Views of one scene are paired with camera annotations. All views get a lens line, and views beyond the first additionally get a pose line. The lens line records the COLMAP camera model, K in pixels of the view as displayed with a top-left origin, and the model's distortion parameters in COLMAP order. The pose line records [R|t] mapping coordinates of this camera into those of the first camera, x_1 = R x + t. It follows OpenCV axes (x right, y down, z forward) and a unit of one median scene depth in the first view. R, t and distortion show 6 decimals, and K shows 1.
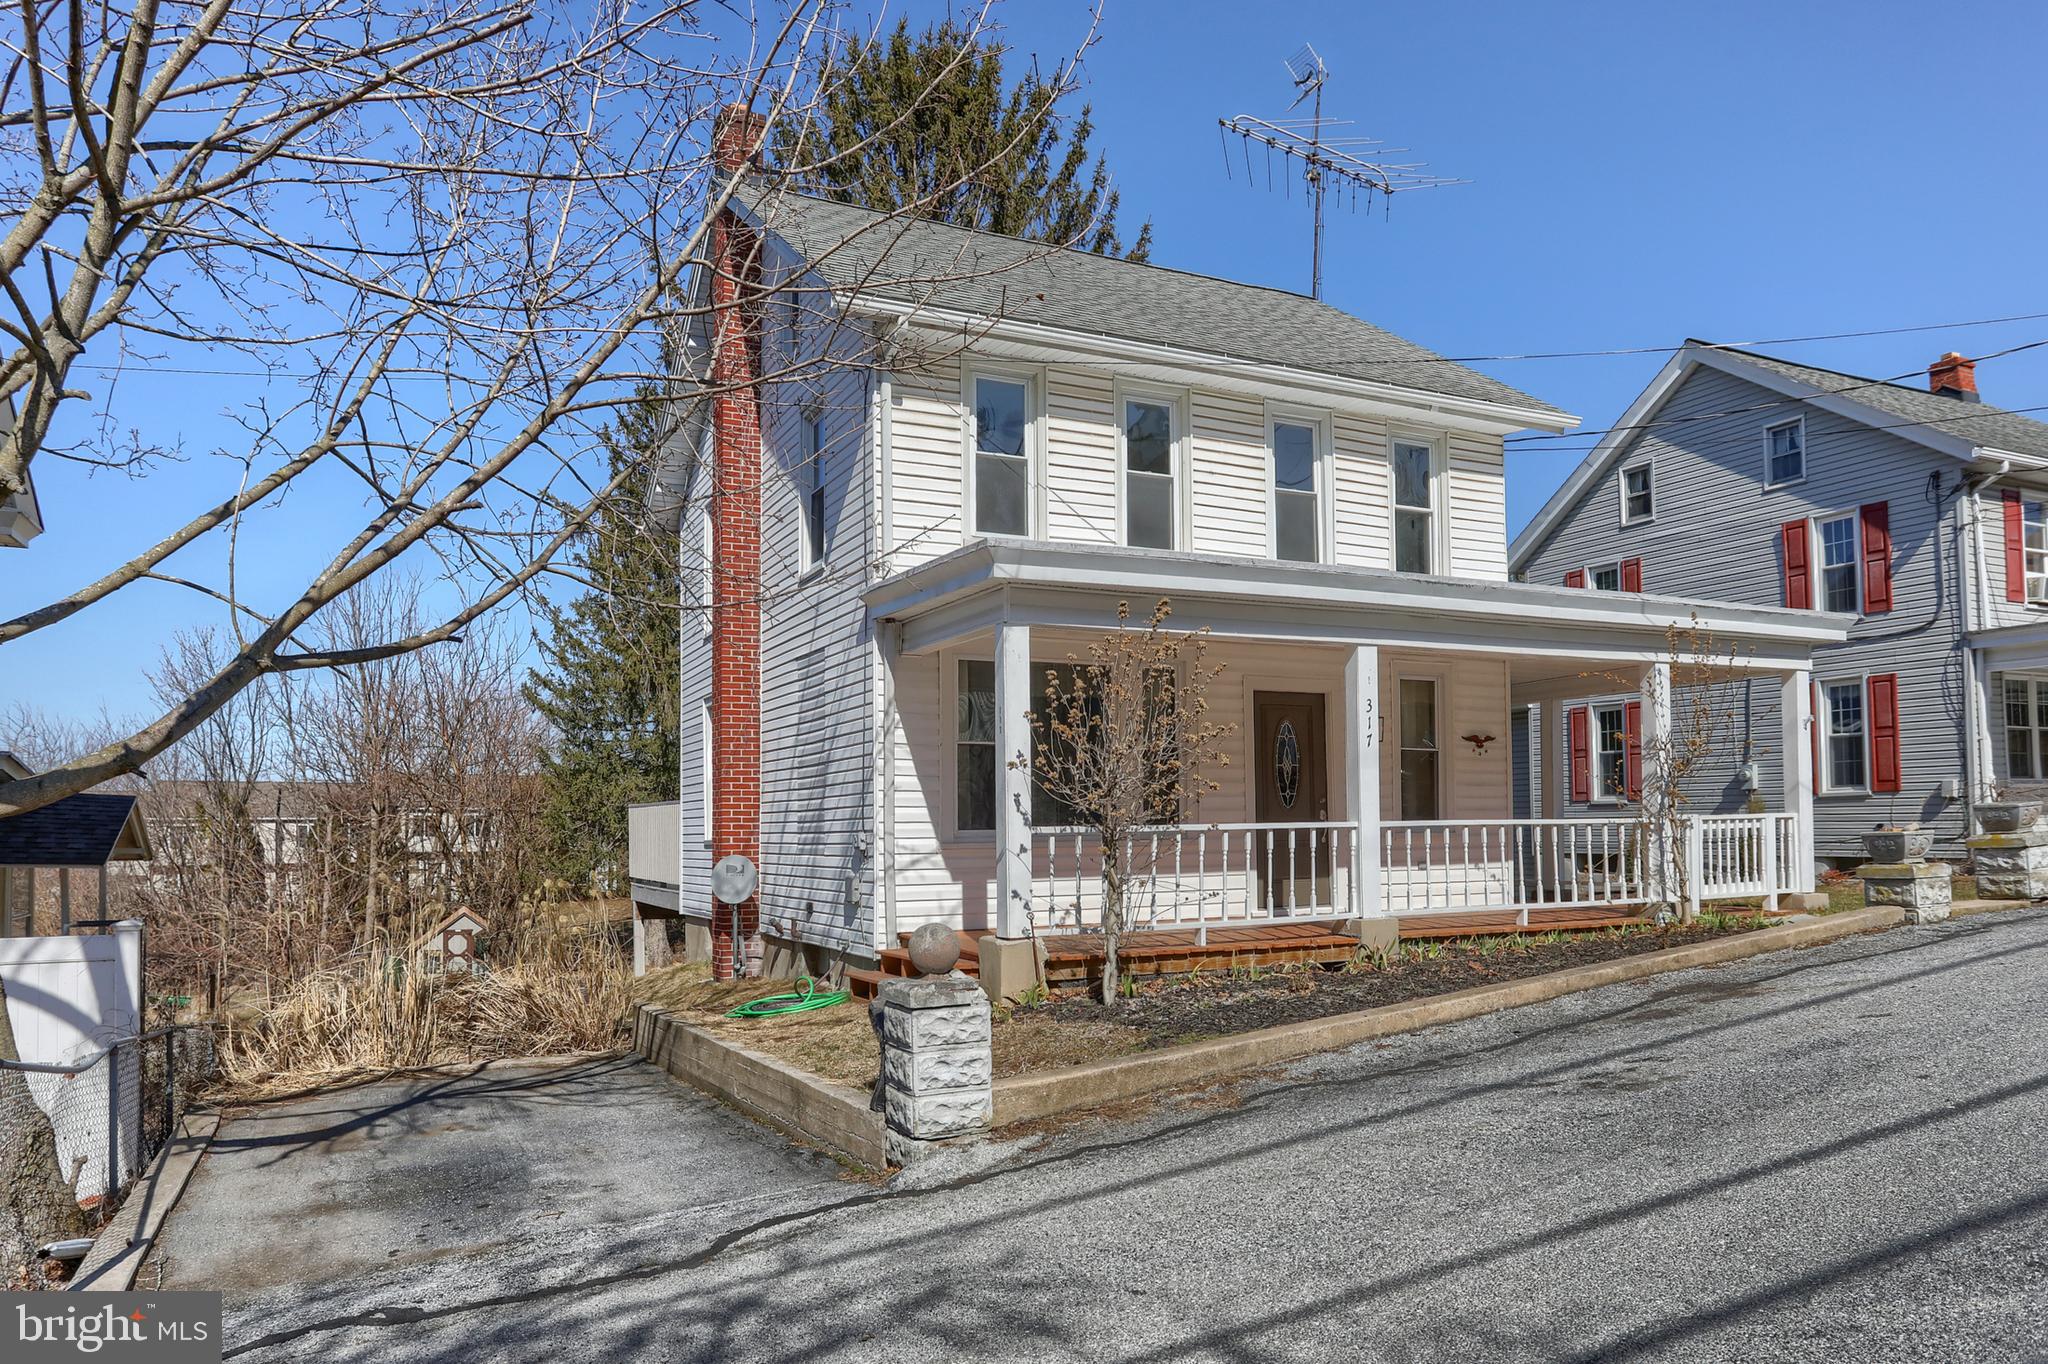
lens RADIAL K [[1312.2, 0, 1024.0], [0, 1312.2, 682.0], [0, 0, 1]] dist [-0.019969, 0.004099]
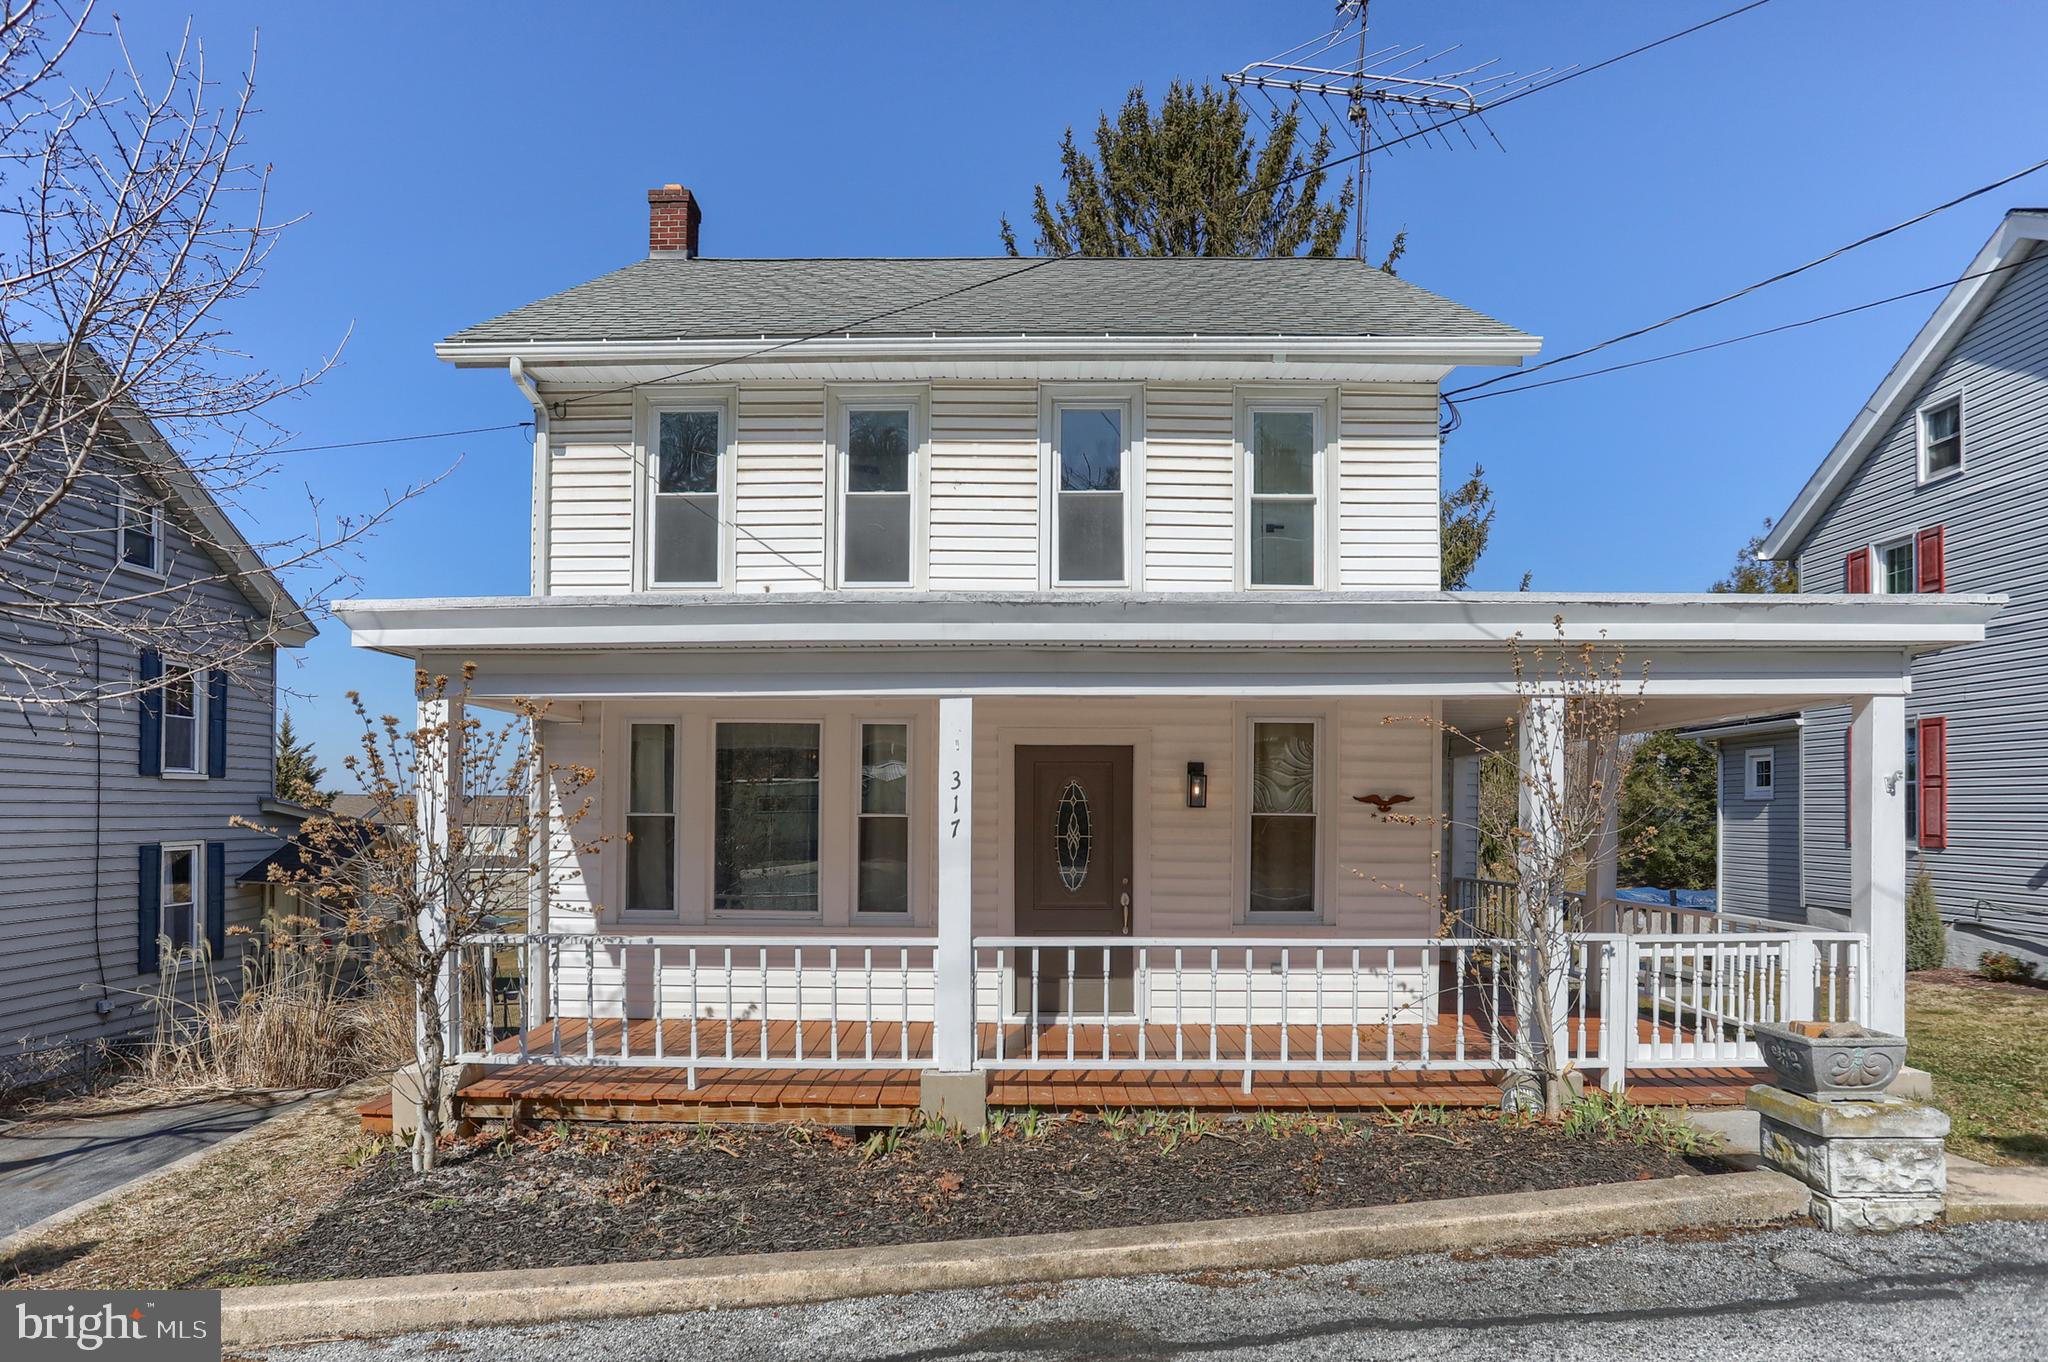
lens RADIAL K [[1054.7, 0, 1023.5], [0, 1054.7, 744.1], [0, 0, 1]] dist [-0.041597, 0.018421]
pose [[0.896276, -0.014487, -0.443261, 0.470101], [0.034979, 0.998662, 0.038090, -0.019282], [0.442116, -0.049645, 0.895583, 0.416515]]
